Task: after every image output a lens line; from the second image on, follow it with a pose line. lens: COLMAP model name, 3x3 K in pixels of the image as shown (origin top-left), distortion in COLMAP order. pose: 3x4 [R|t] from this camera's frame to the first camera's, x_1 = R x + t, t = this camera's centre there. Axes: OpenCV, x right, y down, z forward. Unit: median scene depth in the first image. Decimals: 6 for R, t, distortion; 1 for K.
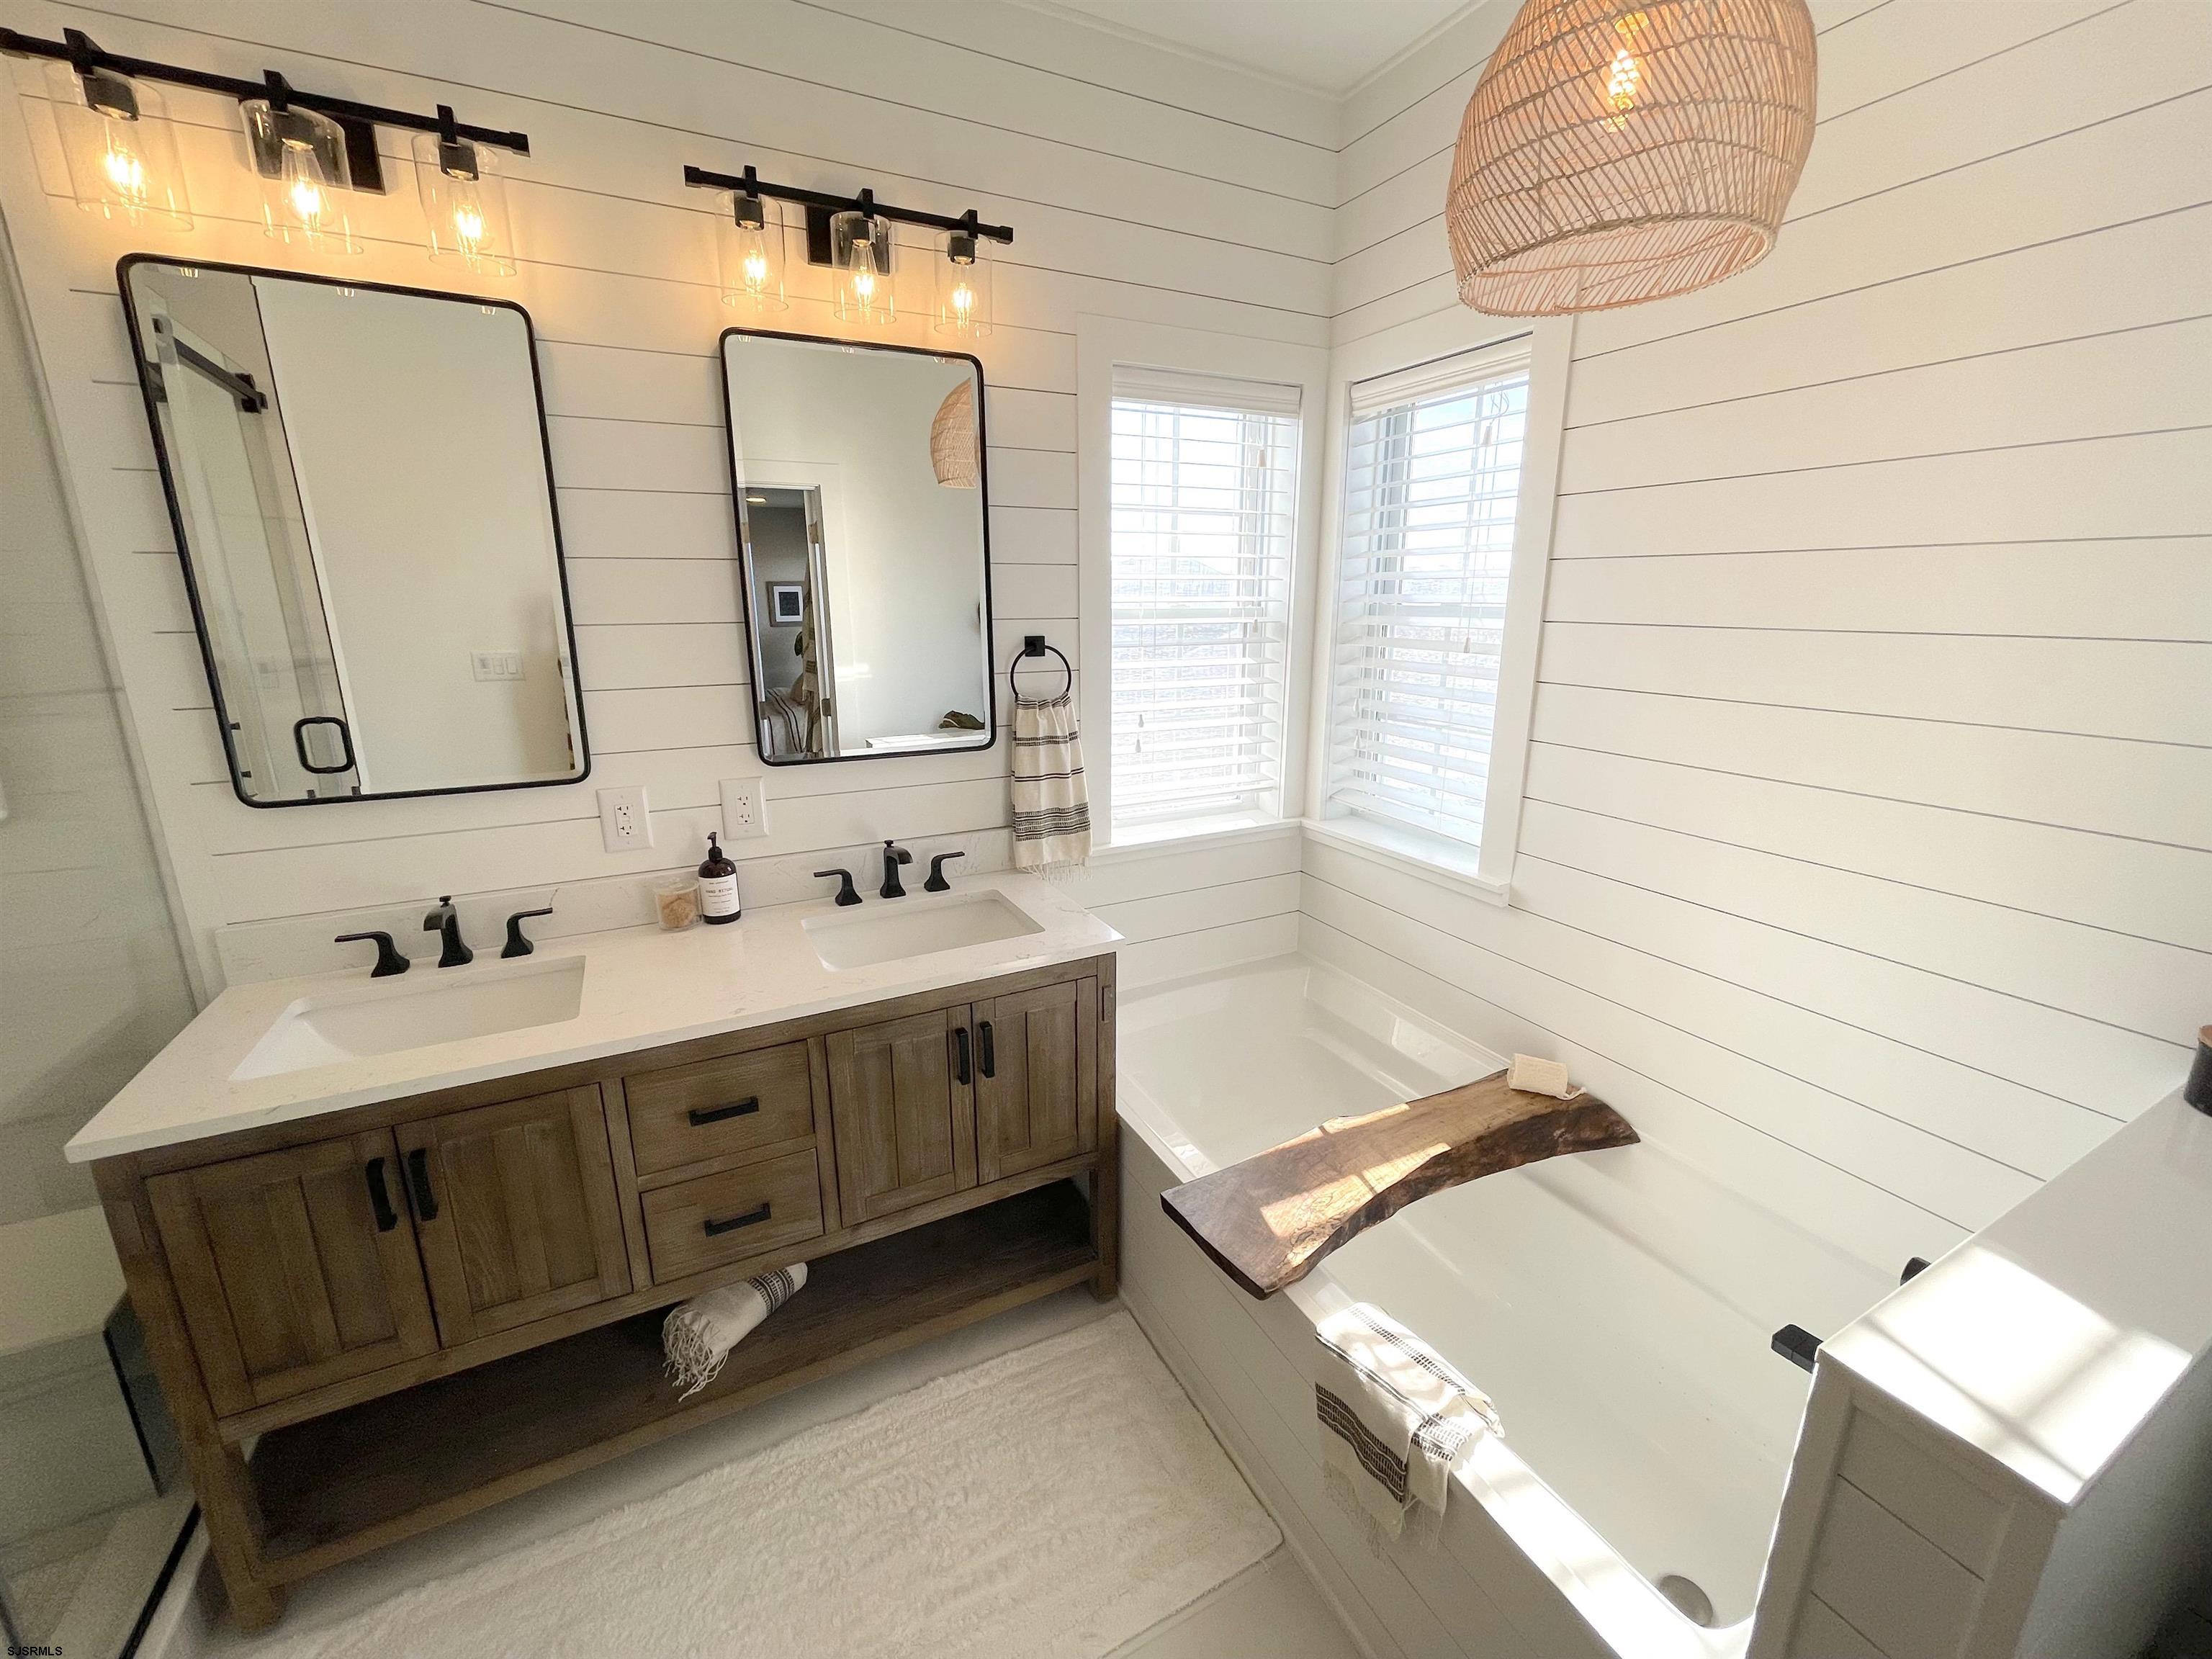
lens RADIAL K [[894.2, 0, 1110.9], [0, 894.2, 817.3], [0, 0, 1]] dist [-0.000444, -0.000309]
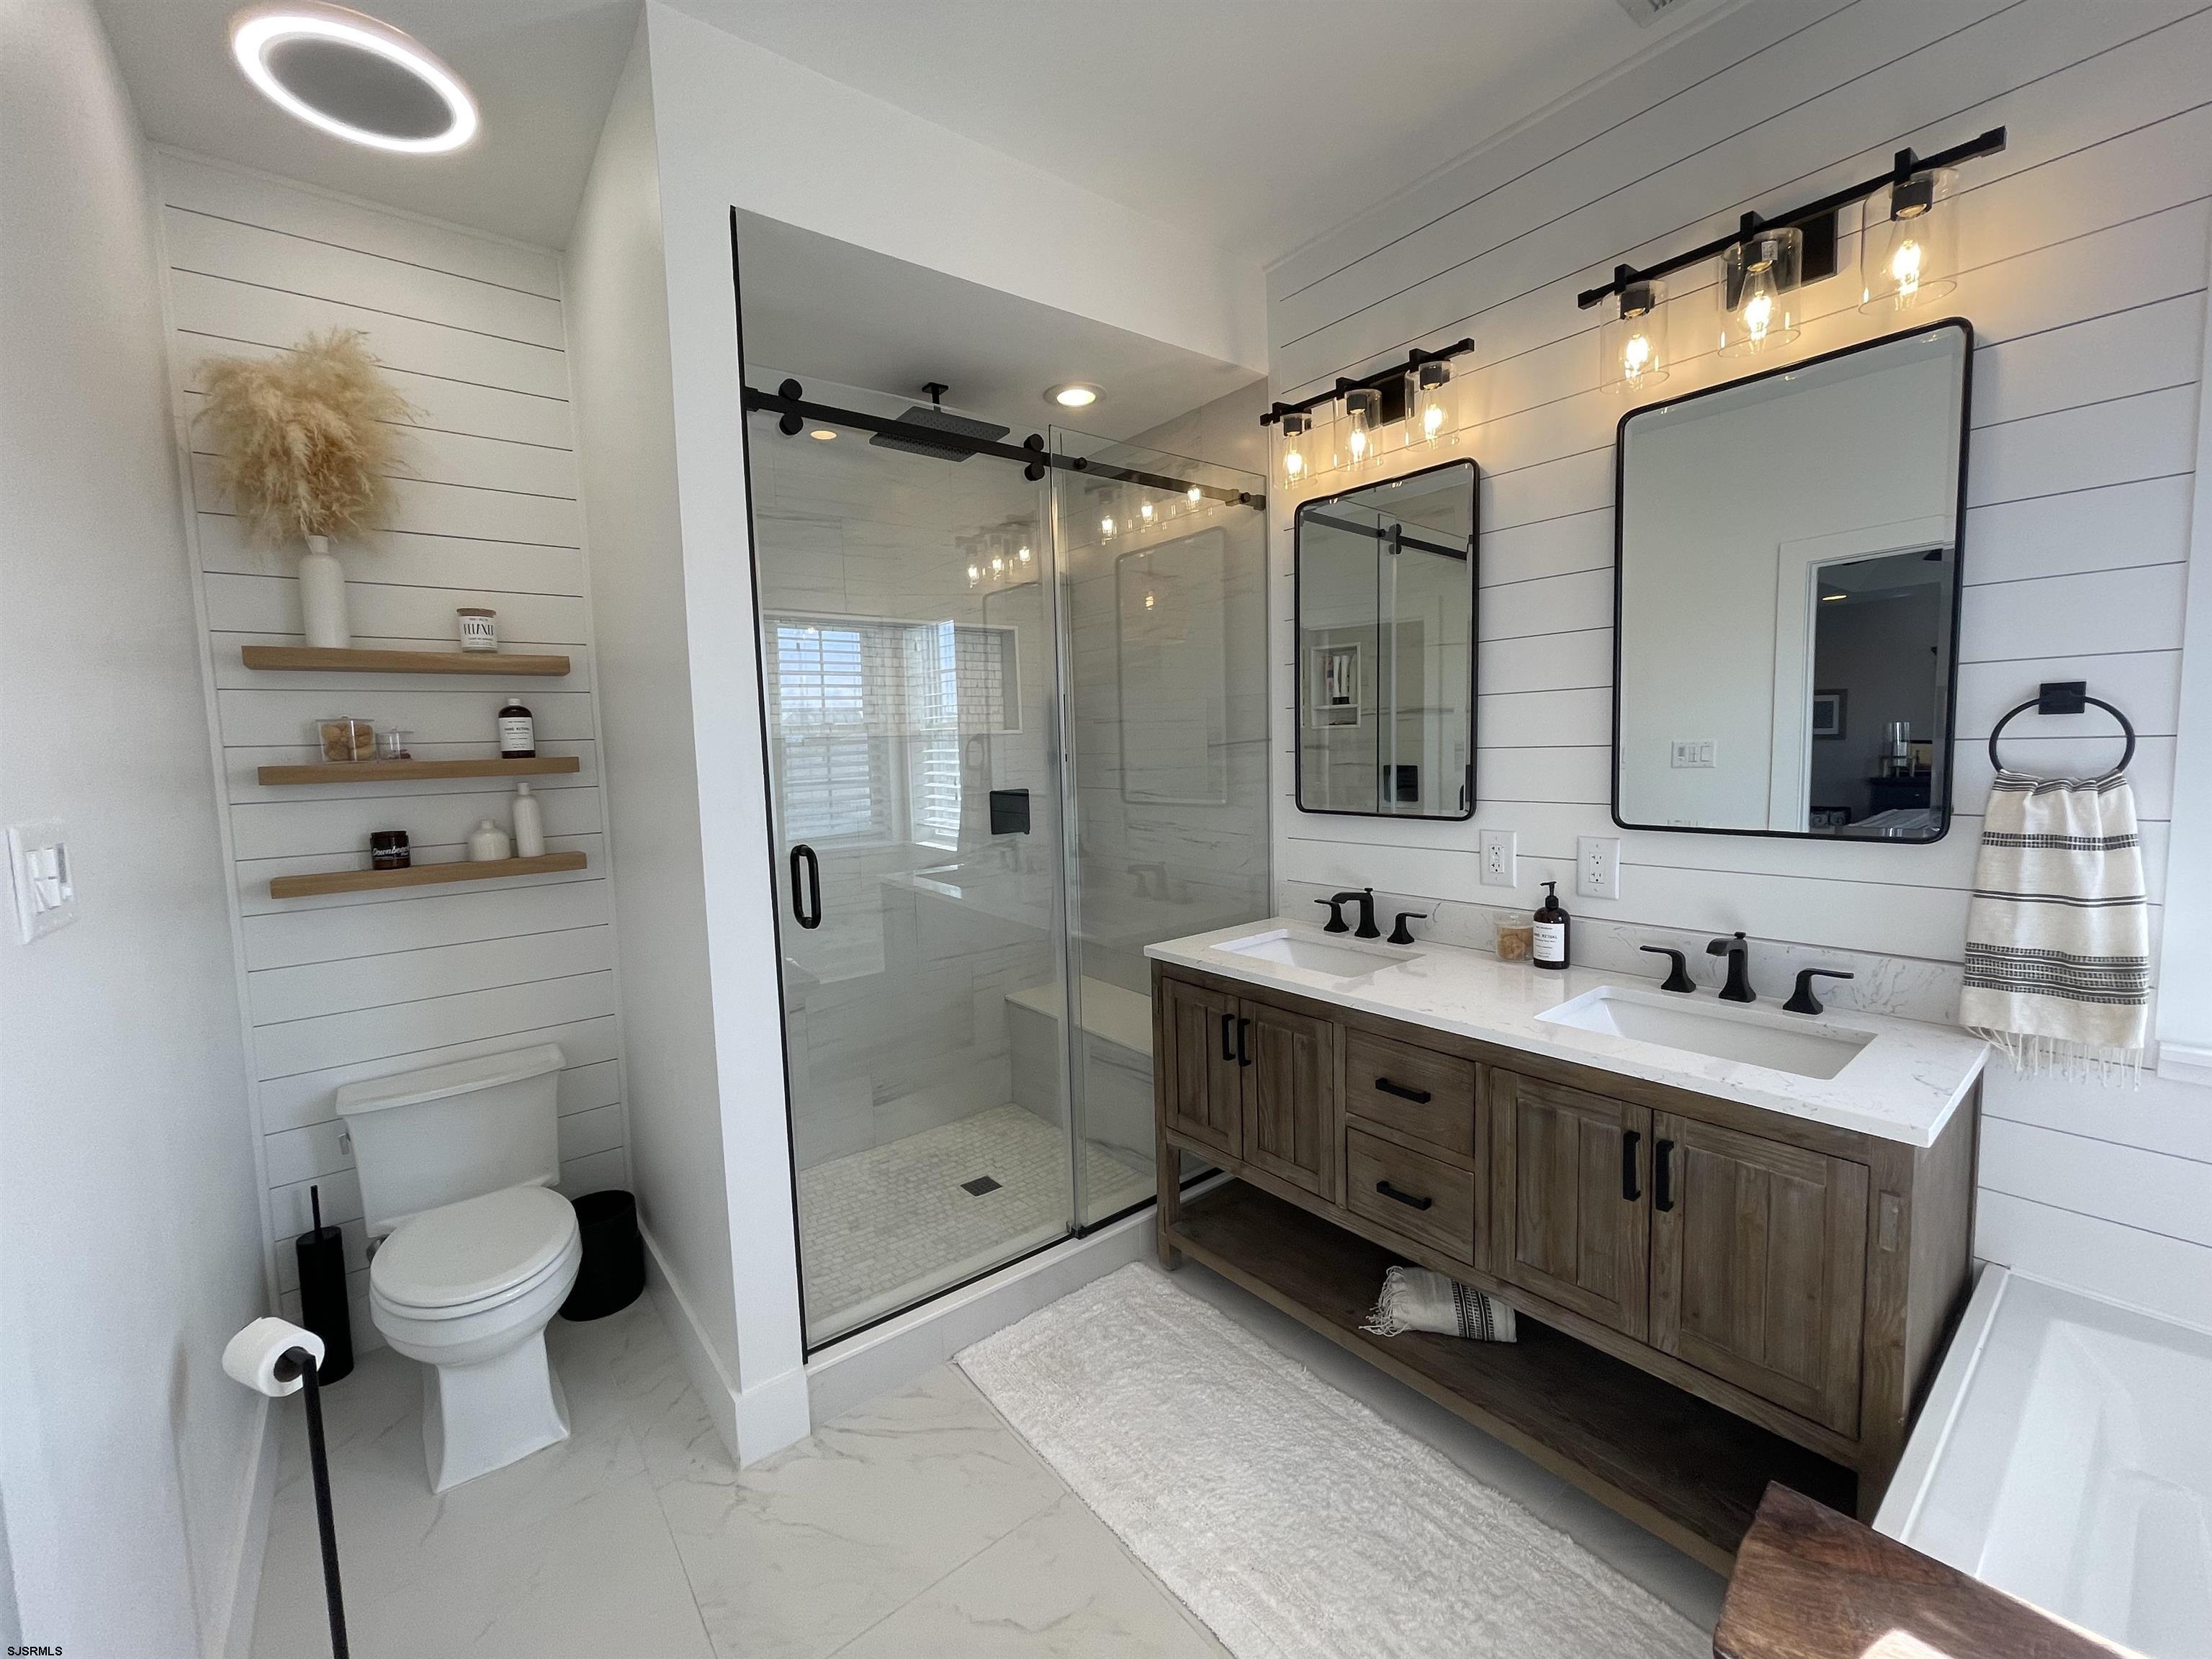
lens RADIAL K [[894.2, 0, 1110.9], [0, 894.2, 817.3], [0, 0, 1]] dist [-0.000444, -0.000309]
pose [[0.207299, 0.074338, -0.975449, 0.475869], [-0.208095, 0.977640, 0.030281, 0.019394], [0.955889, 0.196709, 0.218133, 0.249056]]
